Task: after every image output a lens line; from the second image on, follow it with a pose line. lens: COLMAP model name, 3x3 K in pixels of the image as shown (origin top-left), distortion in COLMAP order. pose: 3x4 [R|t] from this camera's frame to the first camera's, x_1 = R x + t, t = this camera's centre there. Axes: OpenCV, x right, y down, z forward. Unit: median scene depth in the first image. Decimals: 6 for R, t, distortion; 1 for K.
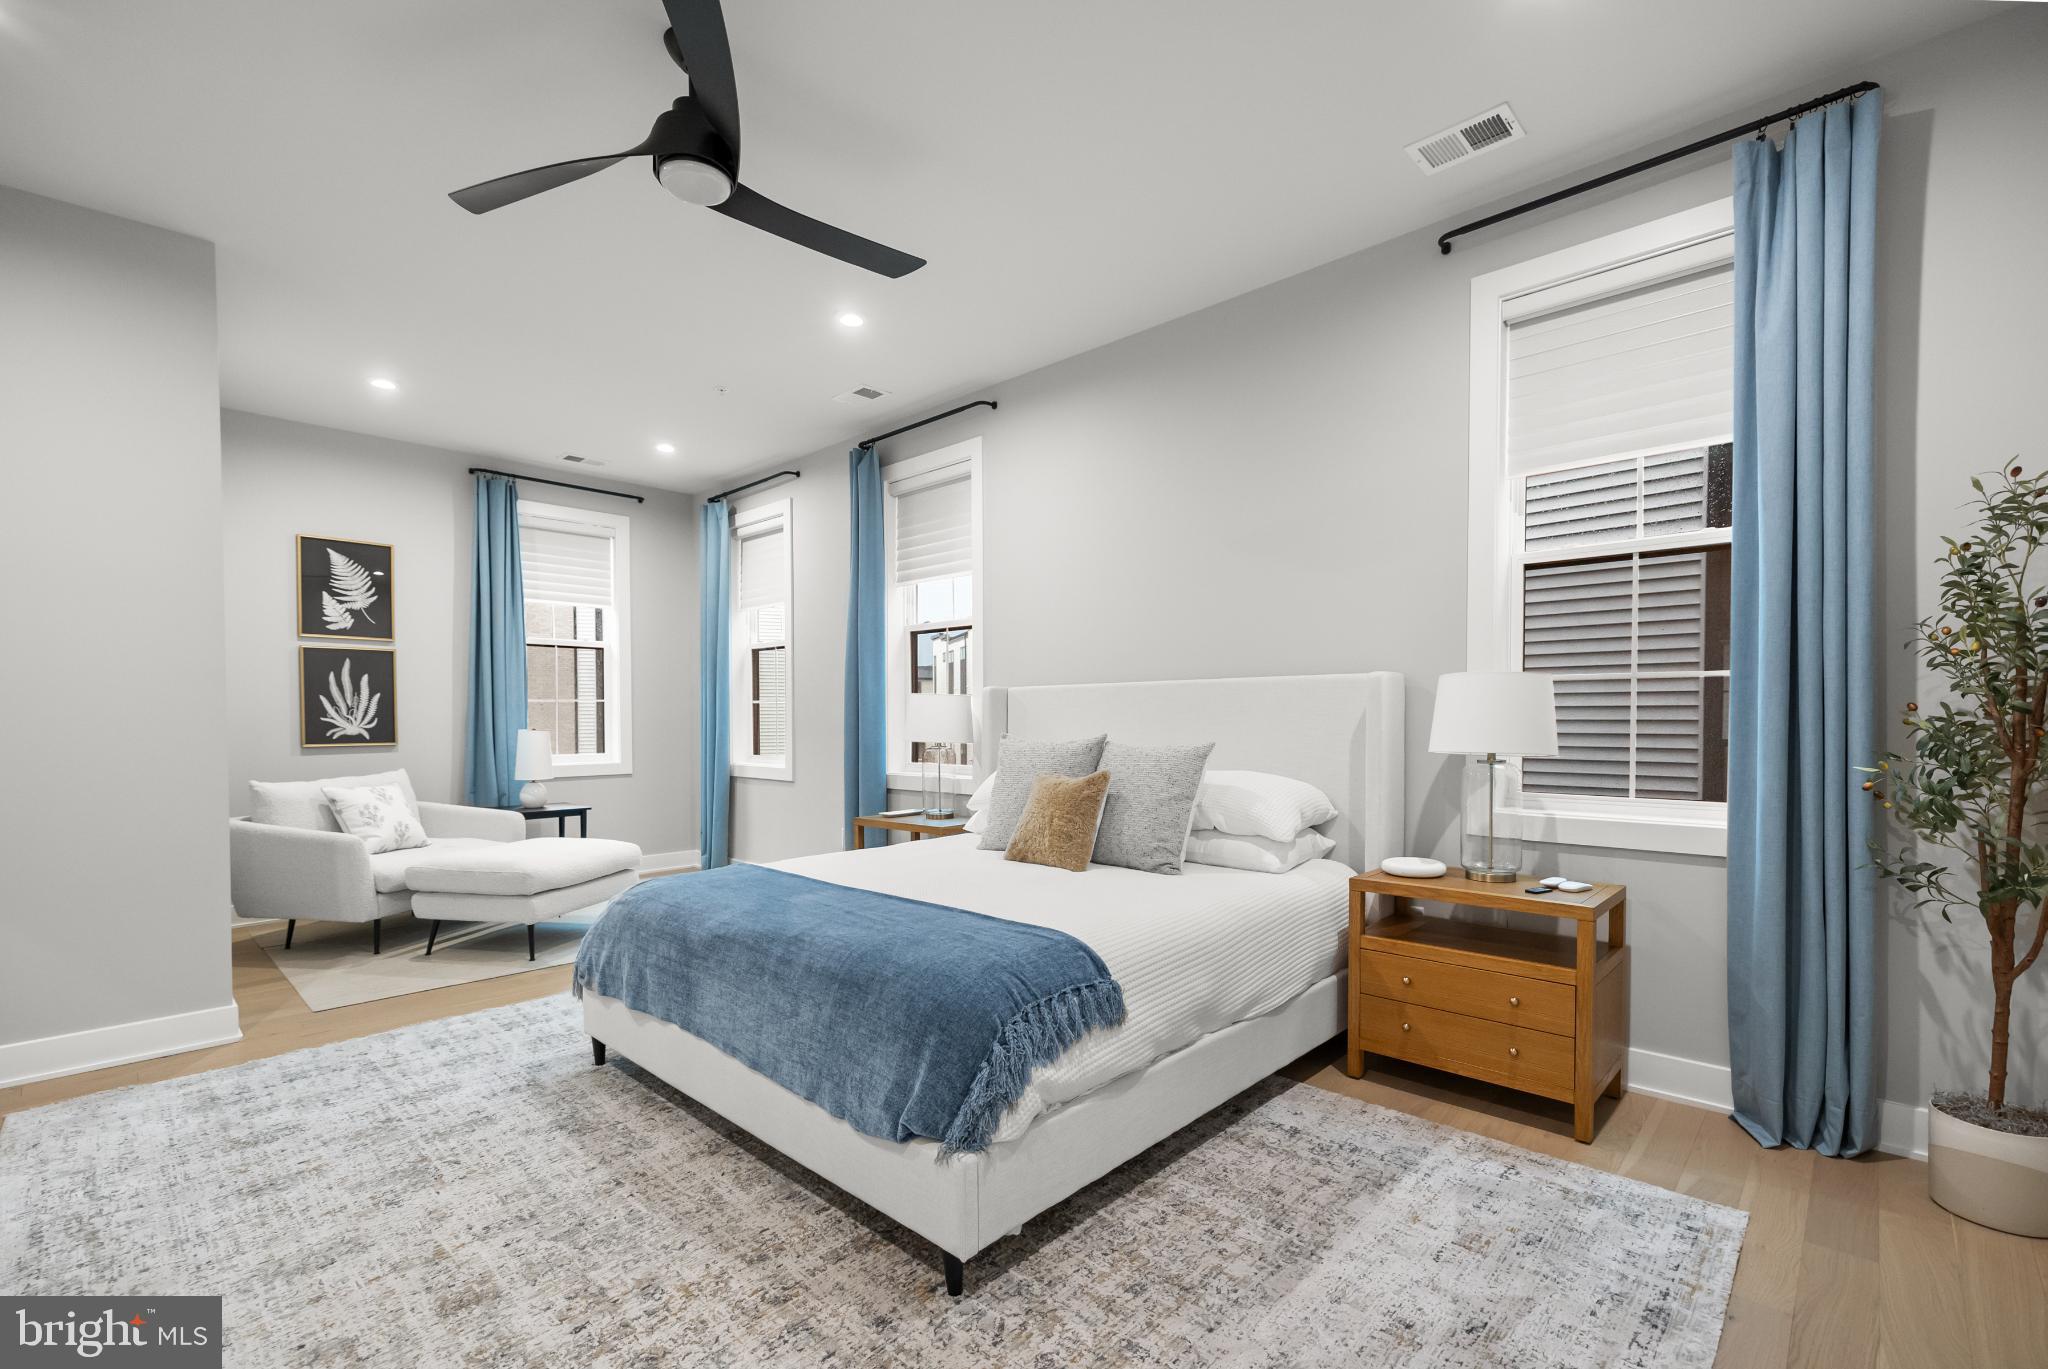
lens RADIAL K [[890.4, 0, 1060.3], [0, 890.4, 744.6], [0, 0, 1]] dist [0.000037, -0.000067]
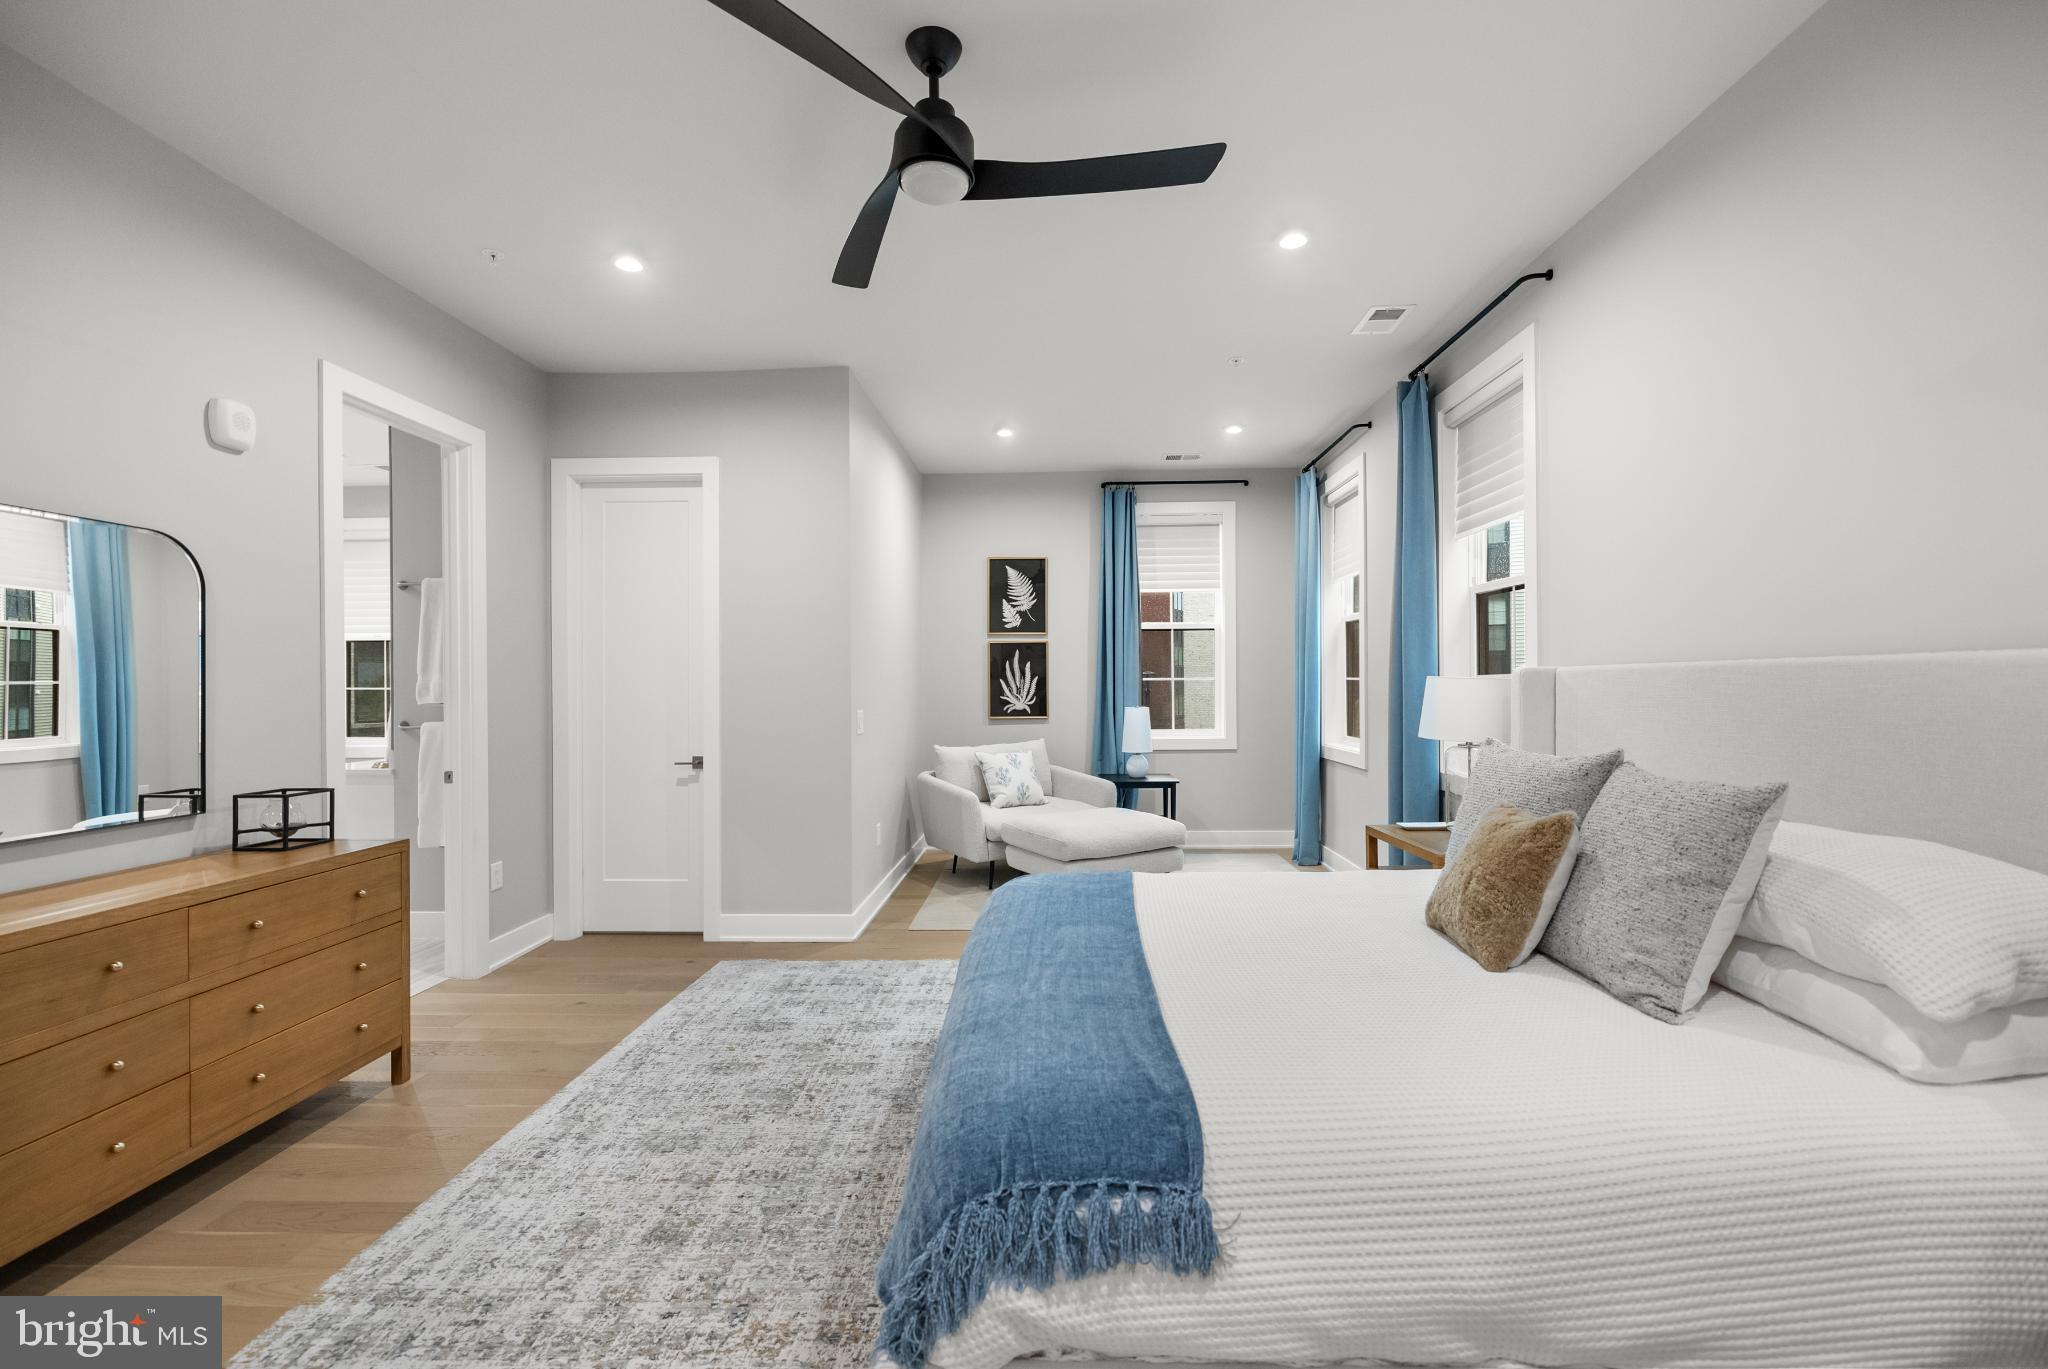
lens RADIAL K [[877.7, 0, 1028.3], [0, 877.7, 683.3], [0, 0, 1]] dist [0.001338, 0.000618]
pose [[0.647533, -0.001675, -0.762036, 0.200901], [-0.018099, 0.999682, -0.017577, -0.032071], [0.761823, 0.025174, 0.647296, 0.236177]]
